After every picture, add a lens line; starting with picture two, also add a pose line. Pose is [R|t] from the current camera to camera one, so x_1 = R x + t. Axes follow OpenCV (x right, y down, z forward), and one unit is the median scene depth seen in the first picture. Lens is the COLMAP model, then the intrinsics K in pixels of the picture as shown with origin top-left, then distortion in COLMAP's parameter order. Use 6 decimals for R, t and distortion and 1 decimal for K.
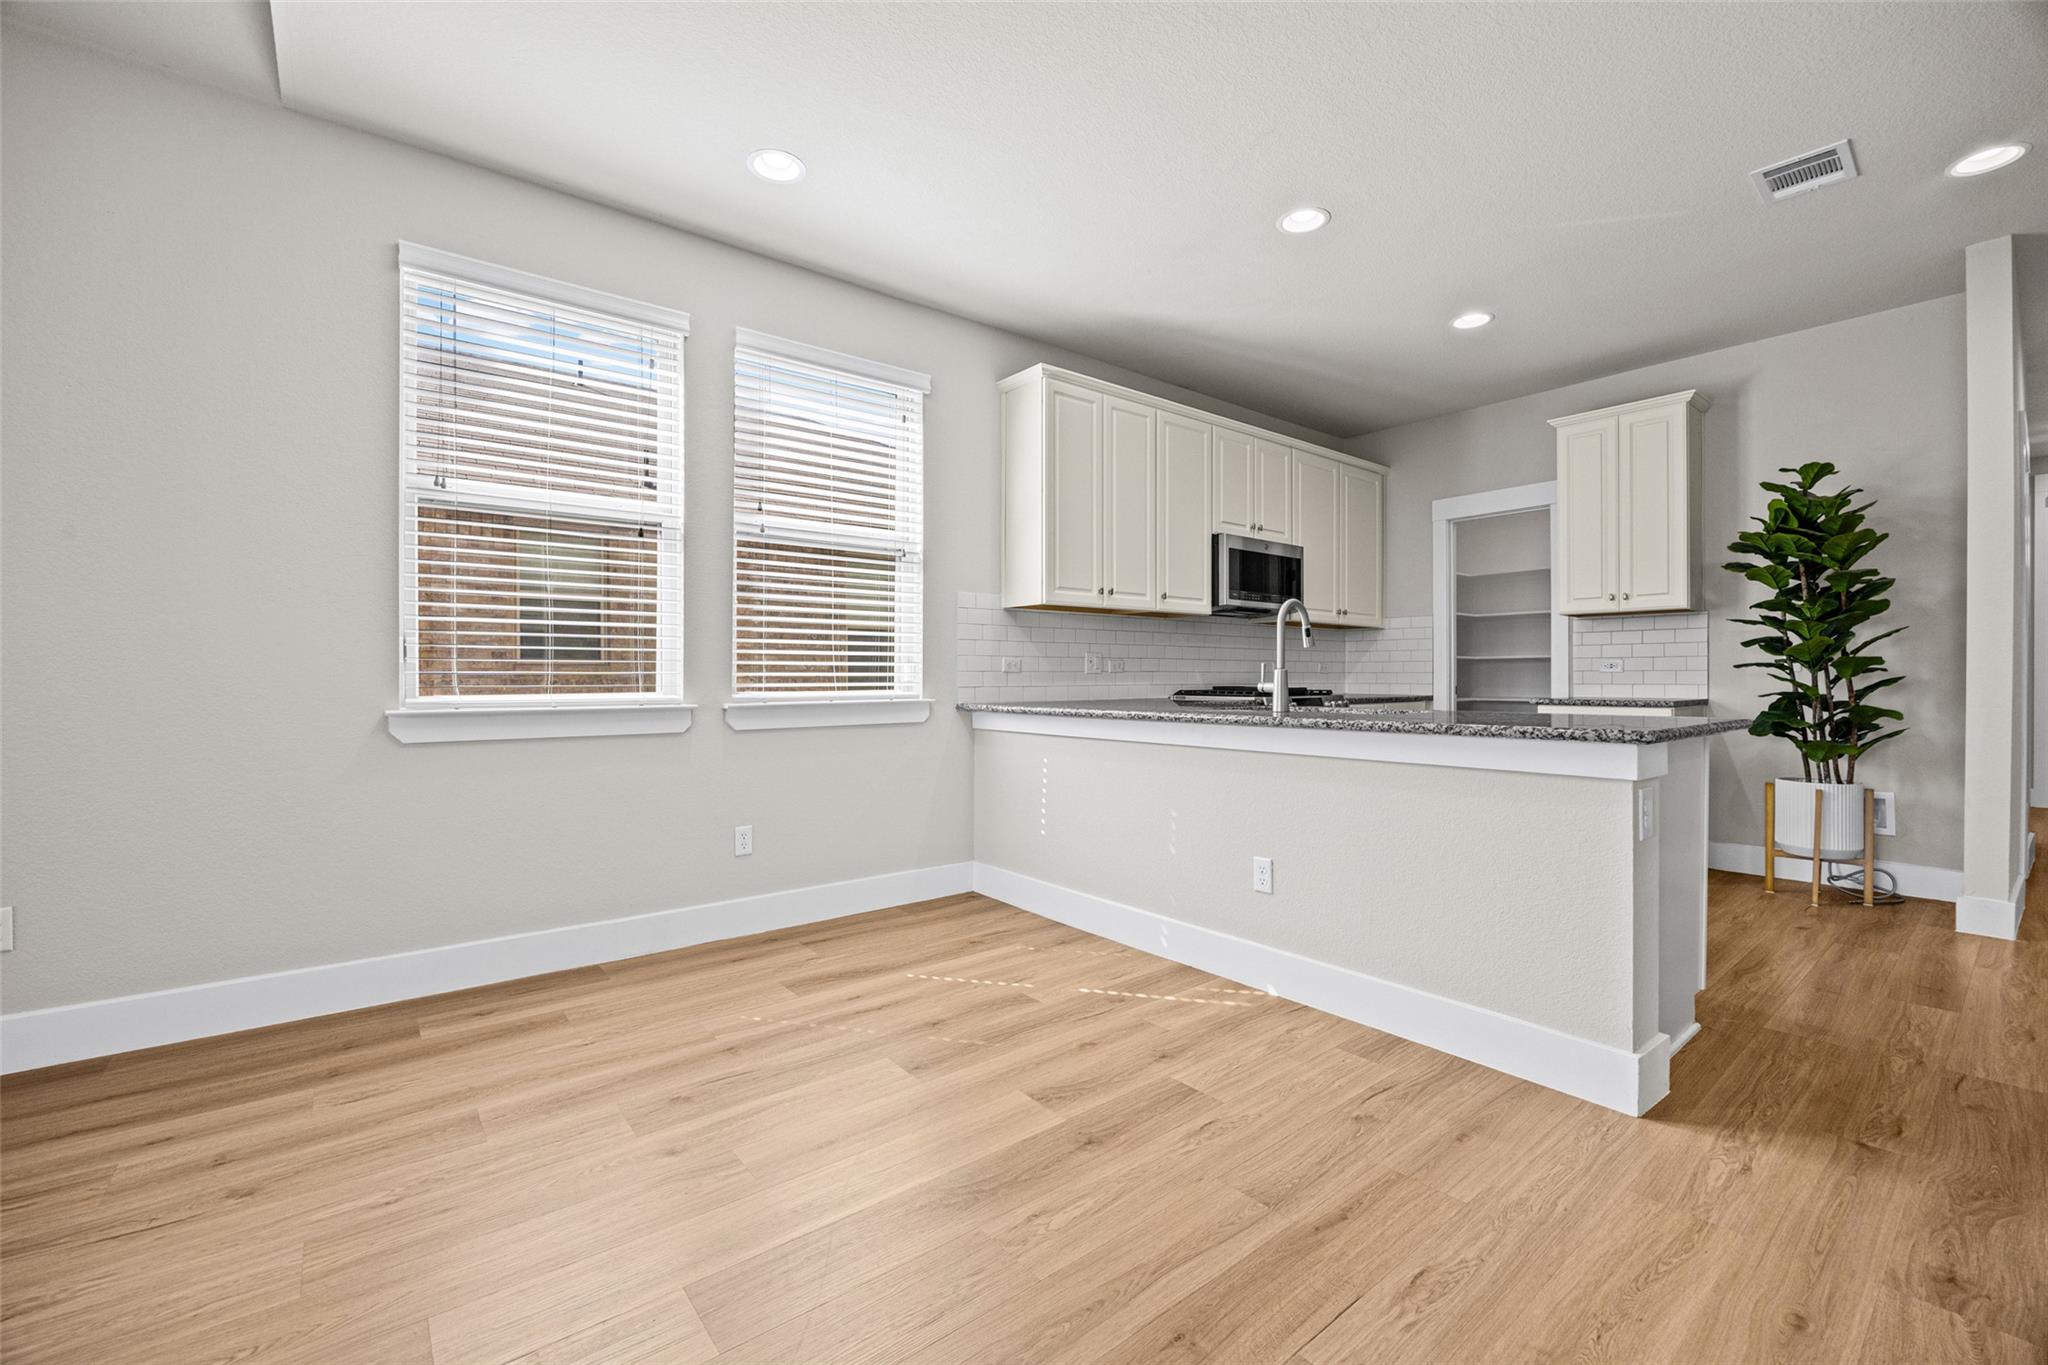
lens RADIAL K [[847.4, 0, 1024.0], [0, 847.4, 682.5], [0, 0, 1]] dist [-0.002522, -0.000207]
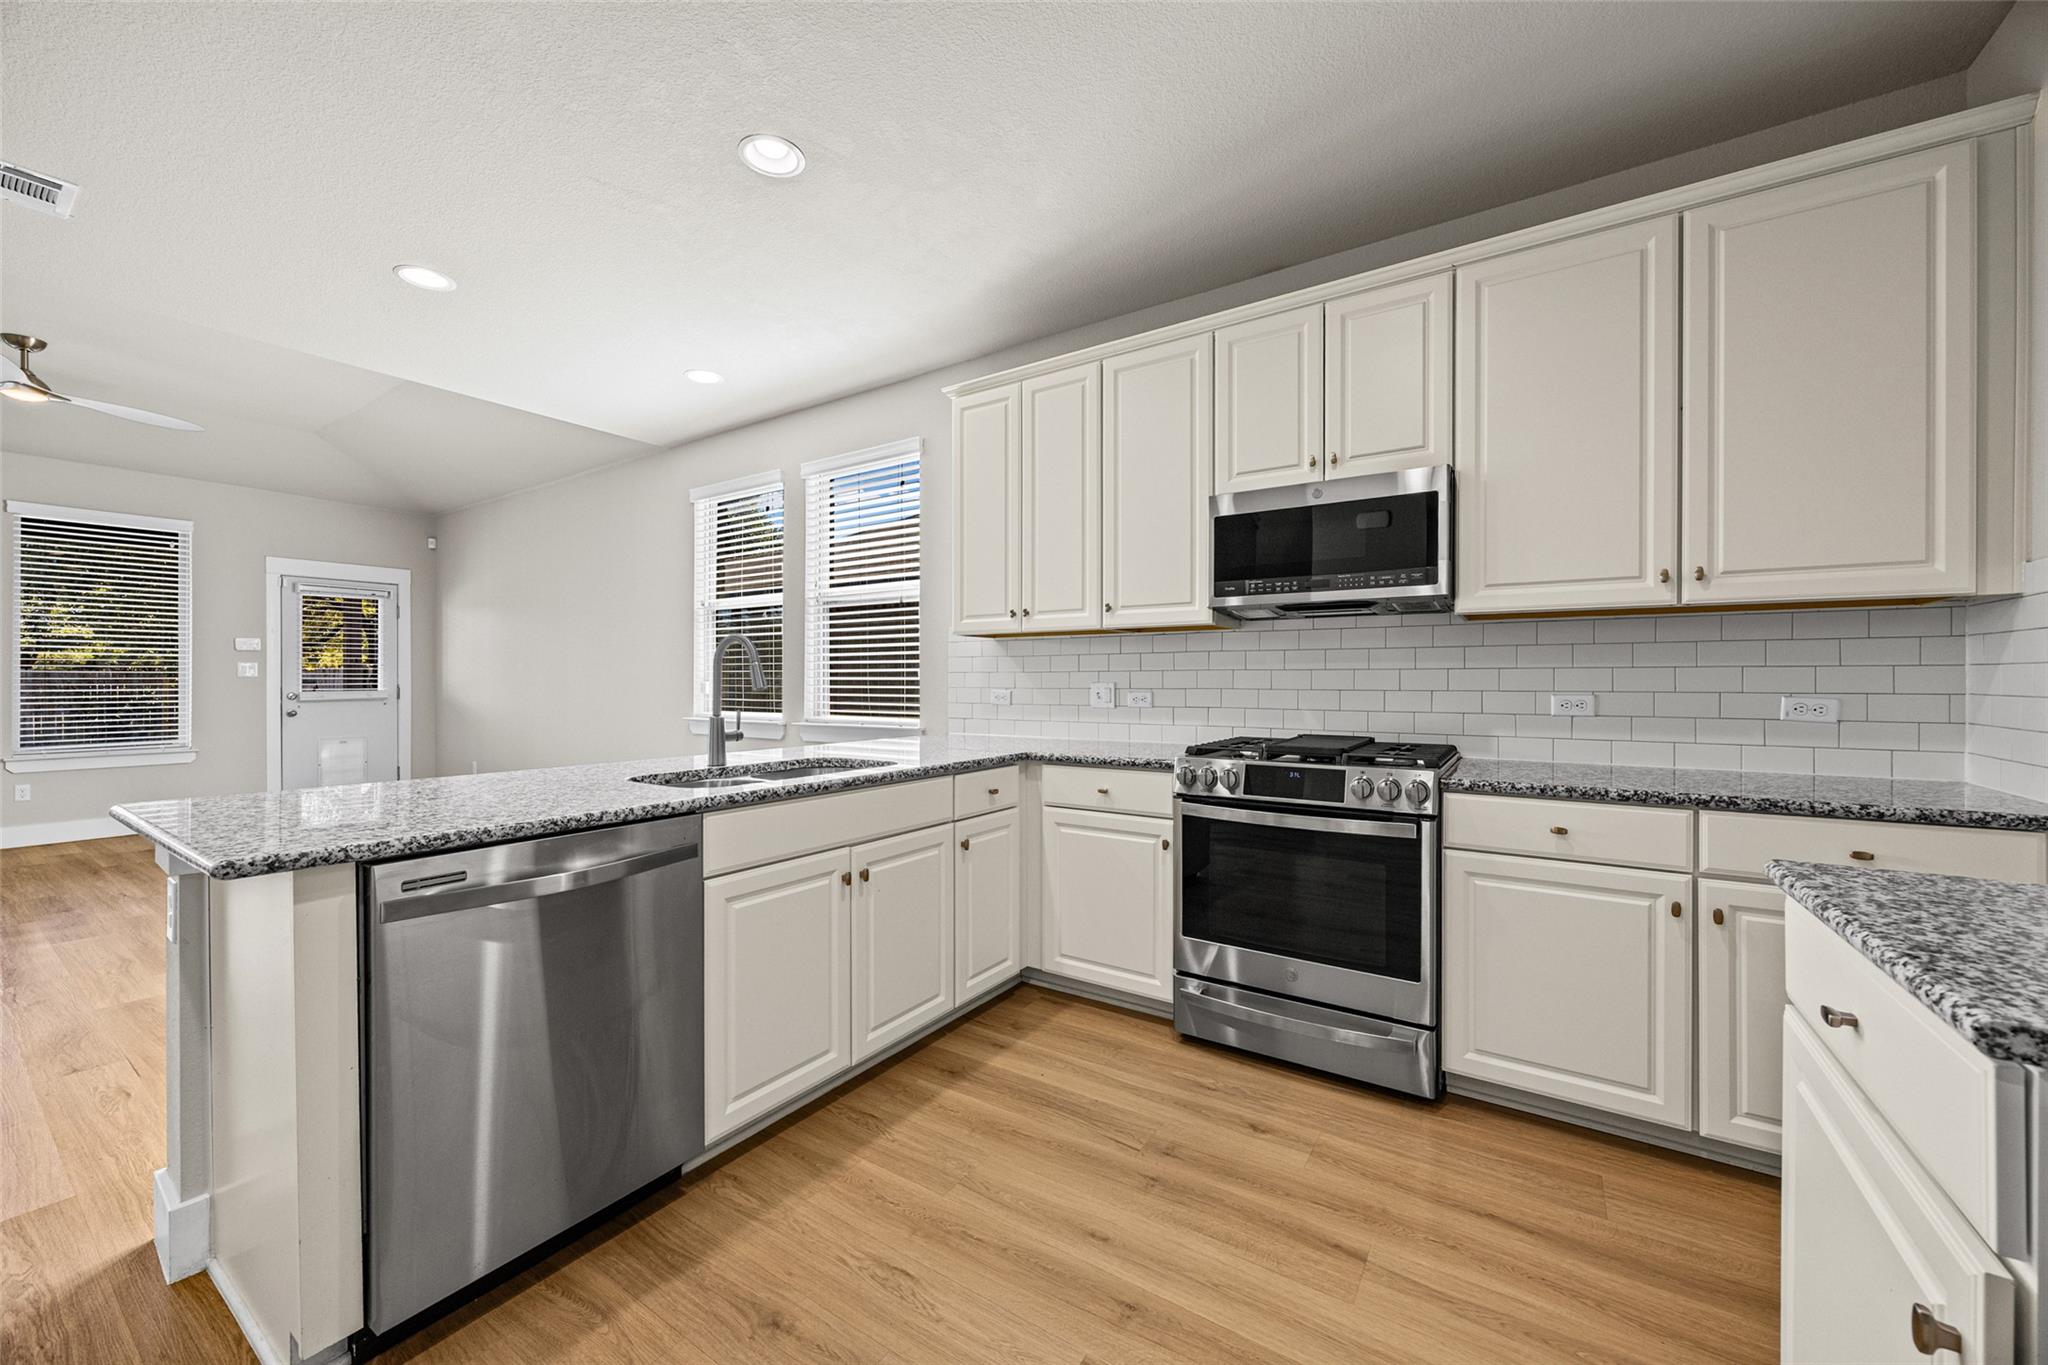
lens RADIAL K [[781.8, 0, 1024.0], [0, 781.8, 682.5], [0, 0, 1]] dist [0.000249, 0.000070]
pose [[0.296745, 0.003359, -0.954951, 0.816024], [-0.007077, 0.999974, 0.001318, -0.037596], [0.954930, 0.006367, 0.296761, 0.743678]]
